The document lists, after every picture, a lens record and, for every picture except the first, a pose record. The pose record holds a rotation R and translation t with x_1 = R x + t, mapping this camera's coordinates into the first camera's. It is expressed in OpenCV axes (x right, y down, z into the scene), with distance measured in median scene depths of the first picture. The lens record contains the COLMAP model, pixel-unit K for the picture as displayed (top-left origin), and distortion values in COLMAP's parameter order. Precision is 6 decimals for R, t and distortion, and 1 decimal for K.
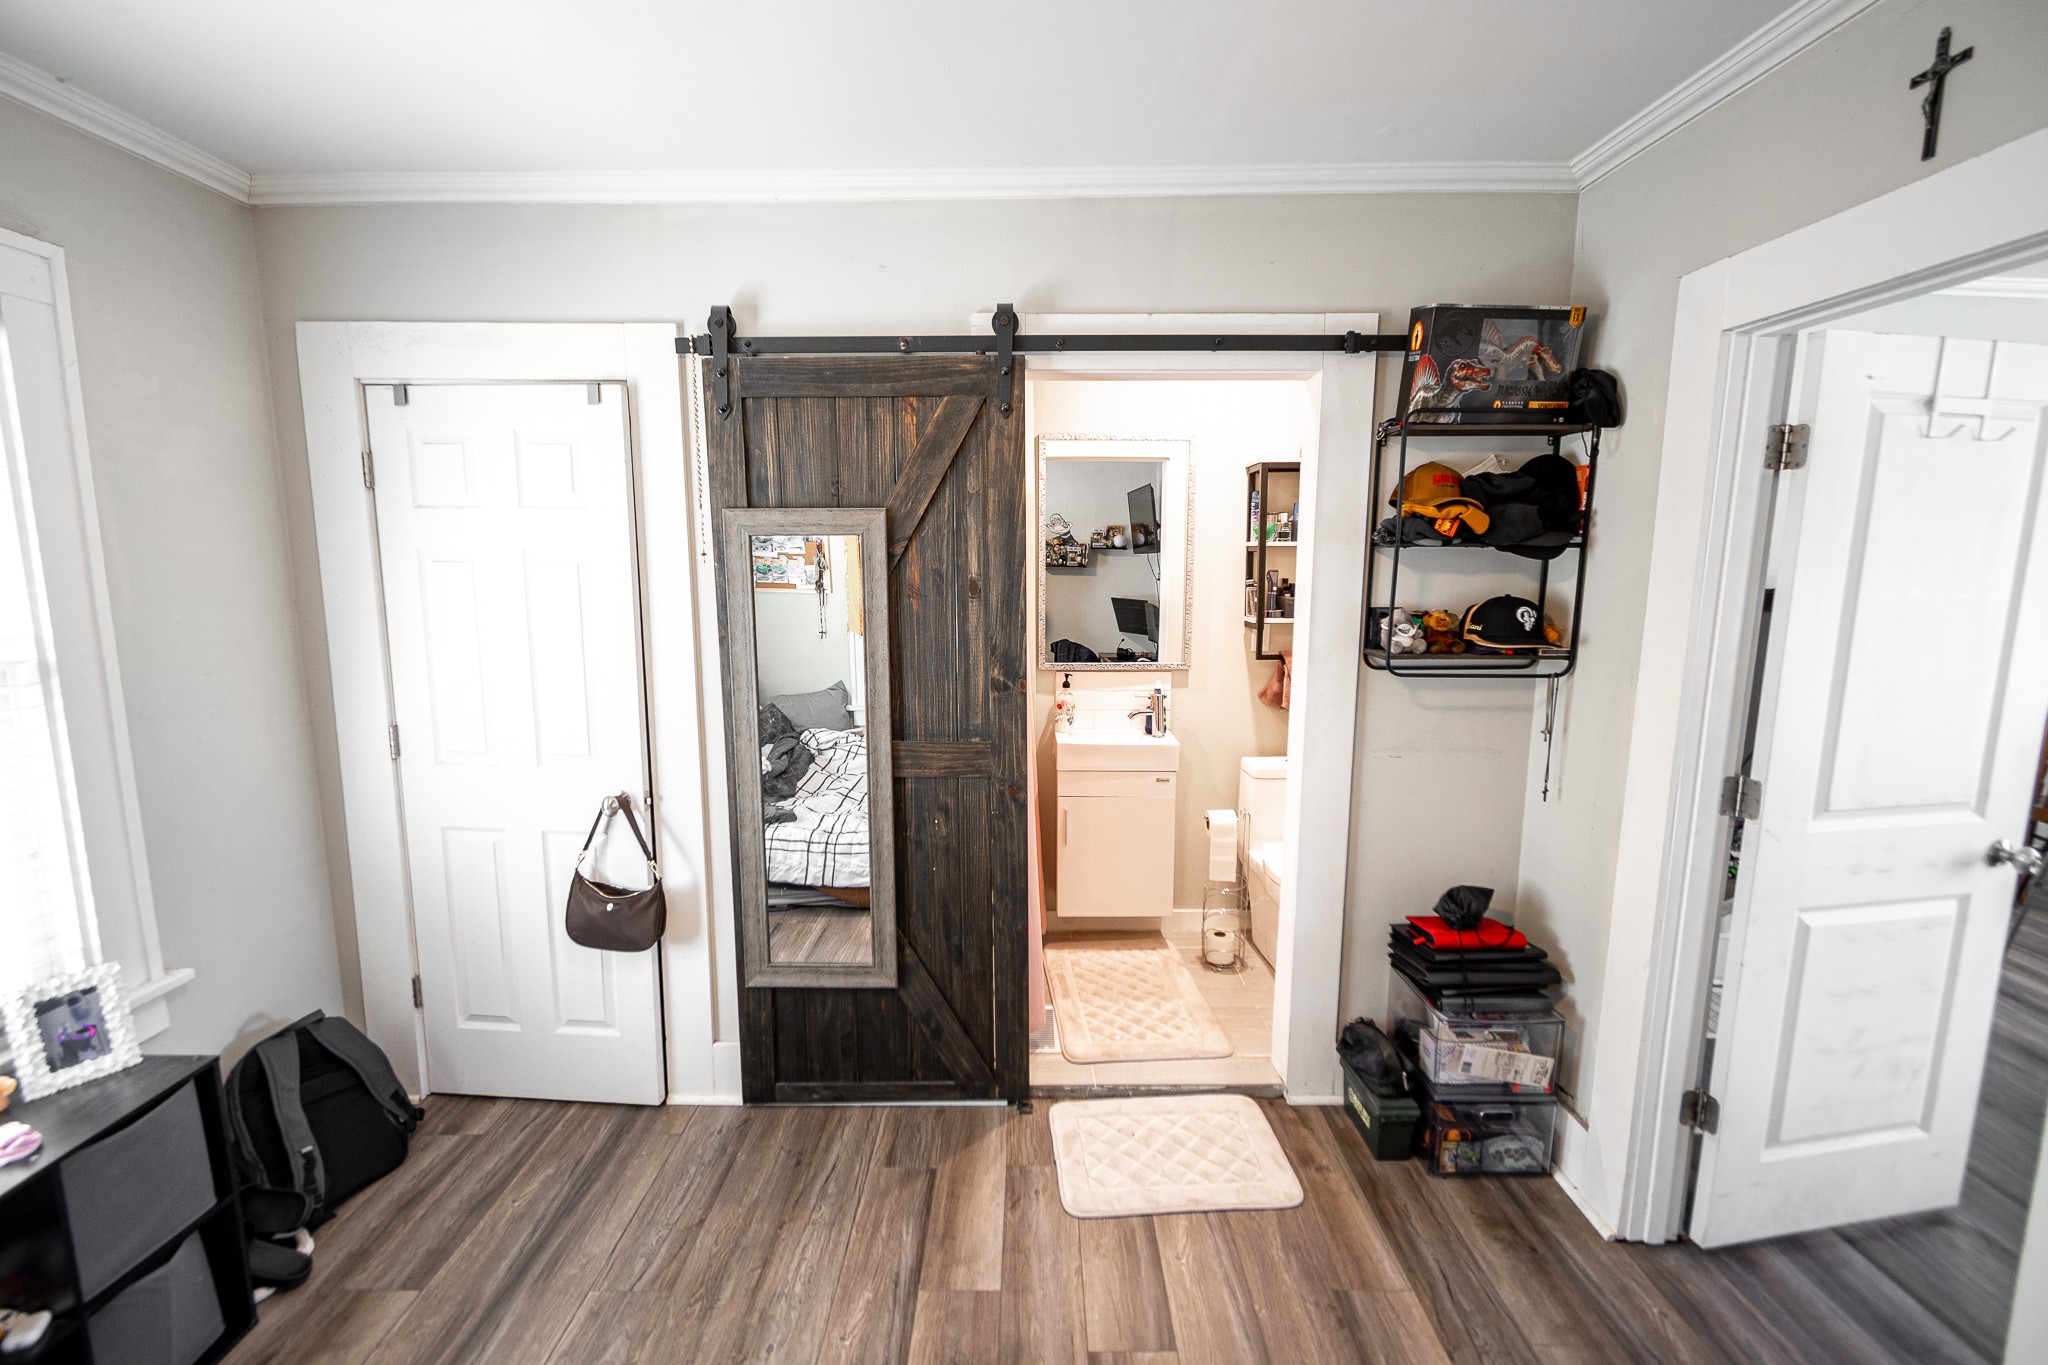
lens RADIAL K [[901.4, 0, 1022.8], [0, 901.4, 680.4], [0, 0, 1]] dist [0.007583, -0.004497]
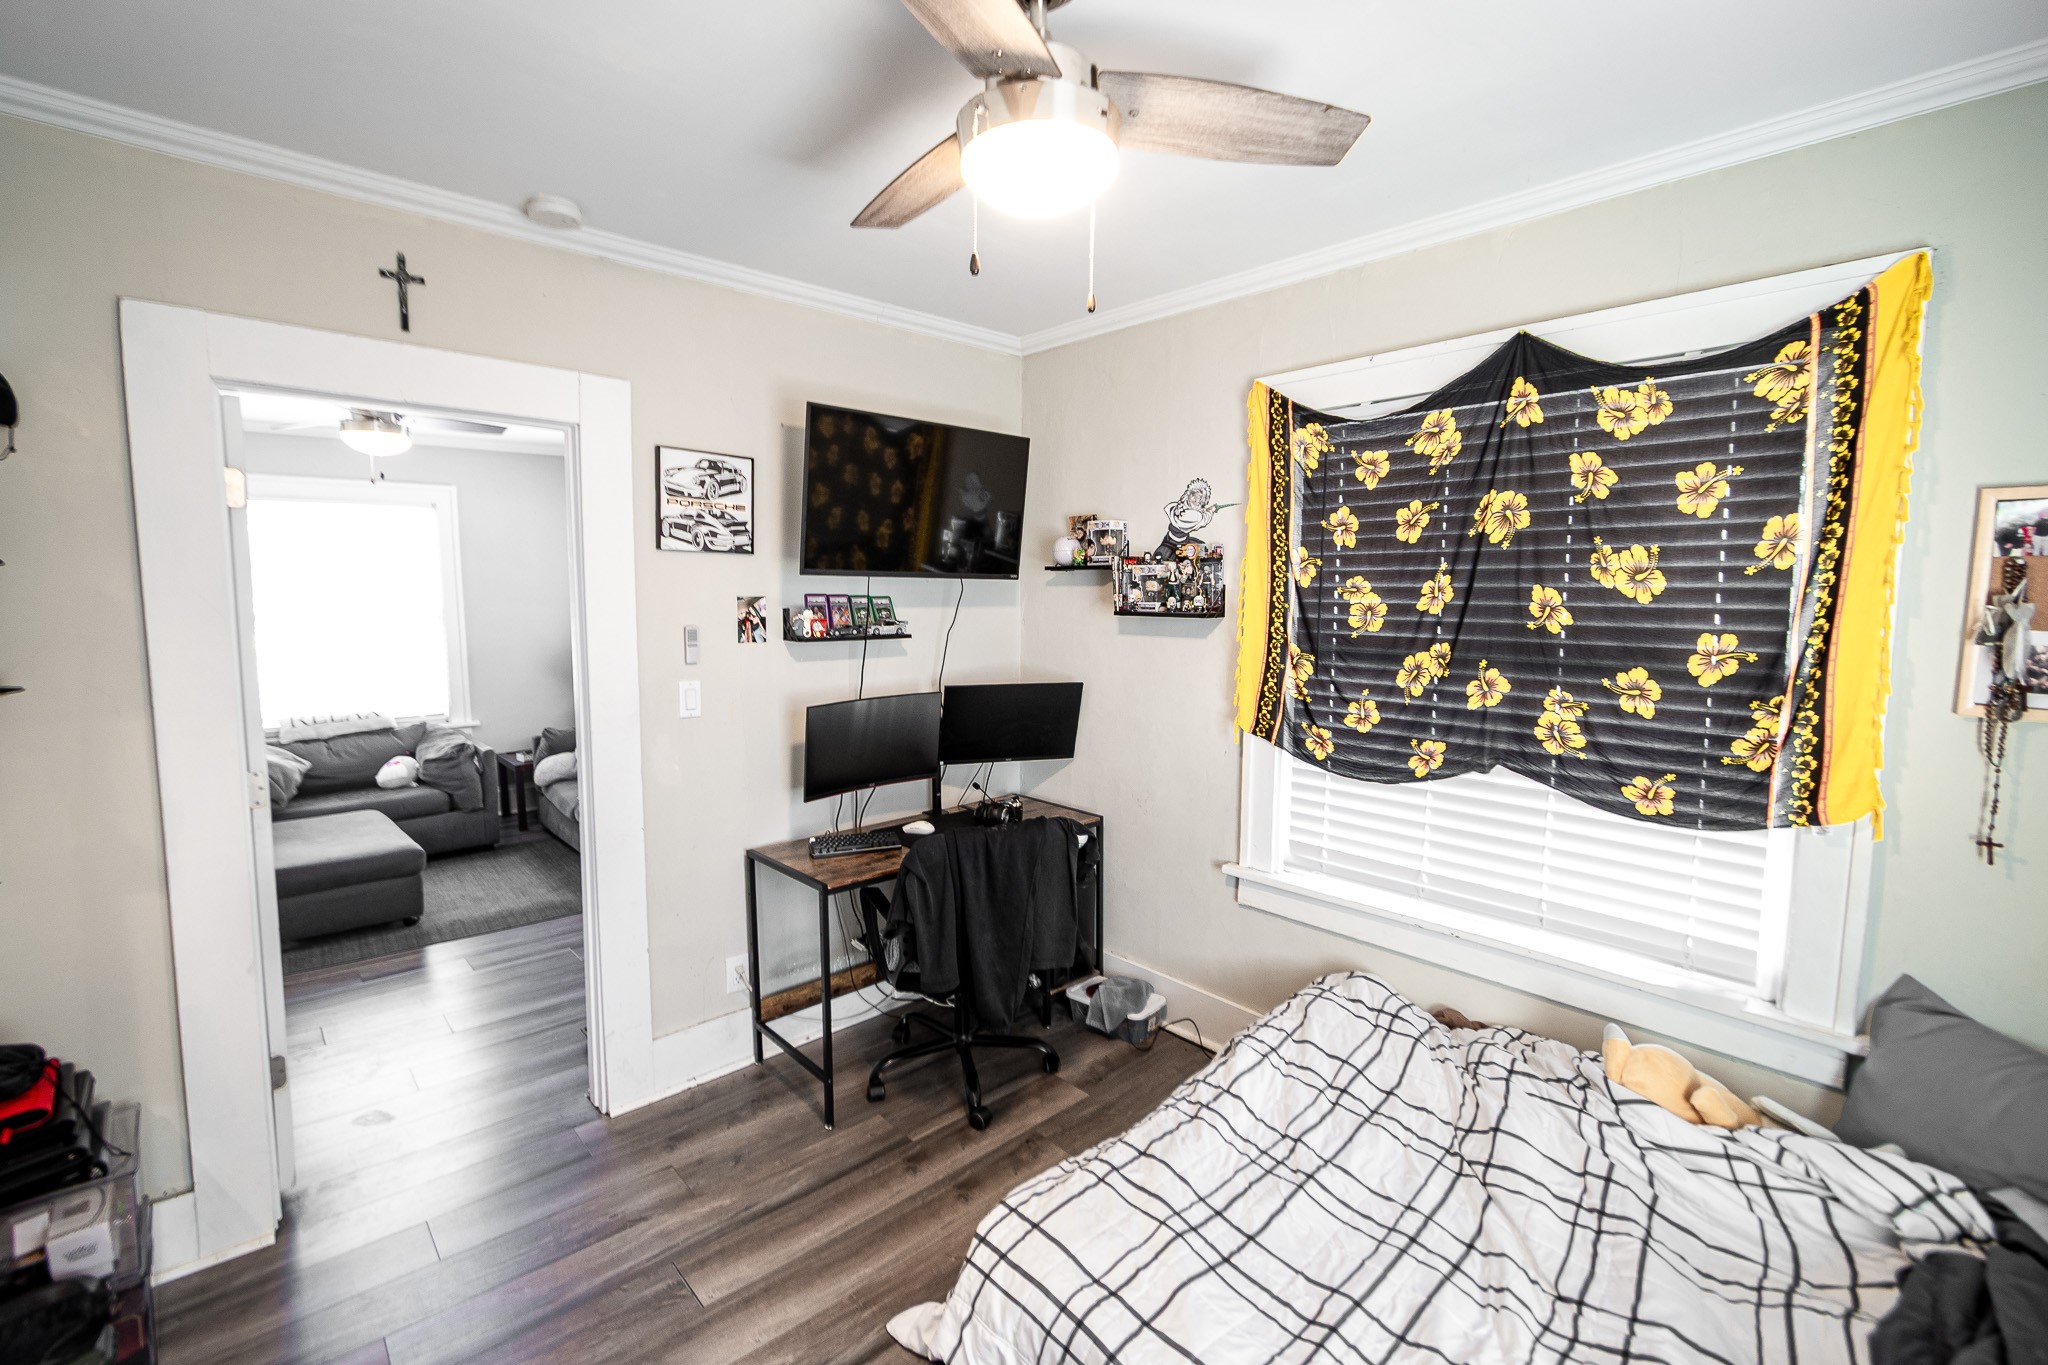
lens RADIAL K [[896.7, 0, 1049.1], [0, 896.7, 676.3], [0, 0, 1]] dist [-0.002329, -0.000825]
pose [[-0.694069, -0.077216, 0.715756, -0.430029], [0.089336, 0.977308, 0.192062, -0.084409], [-0.714344, 0.197247, -0.671421, 0.617231]]
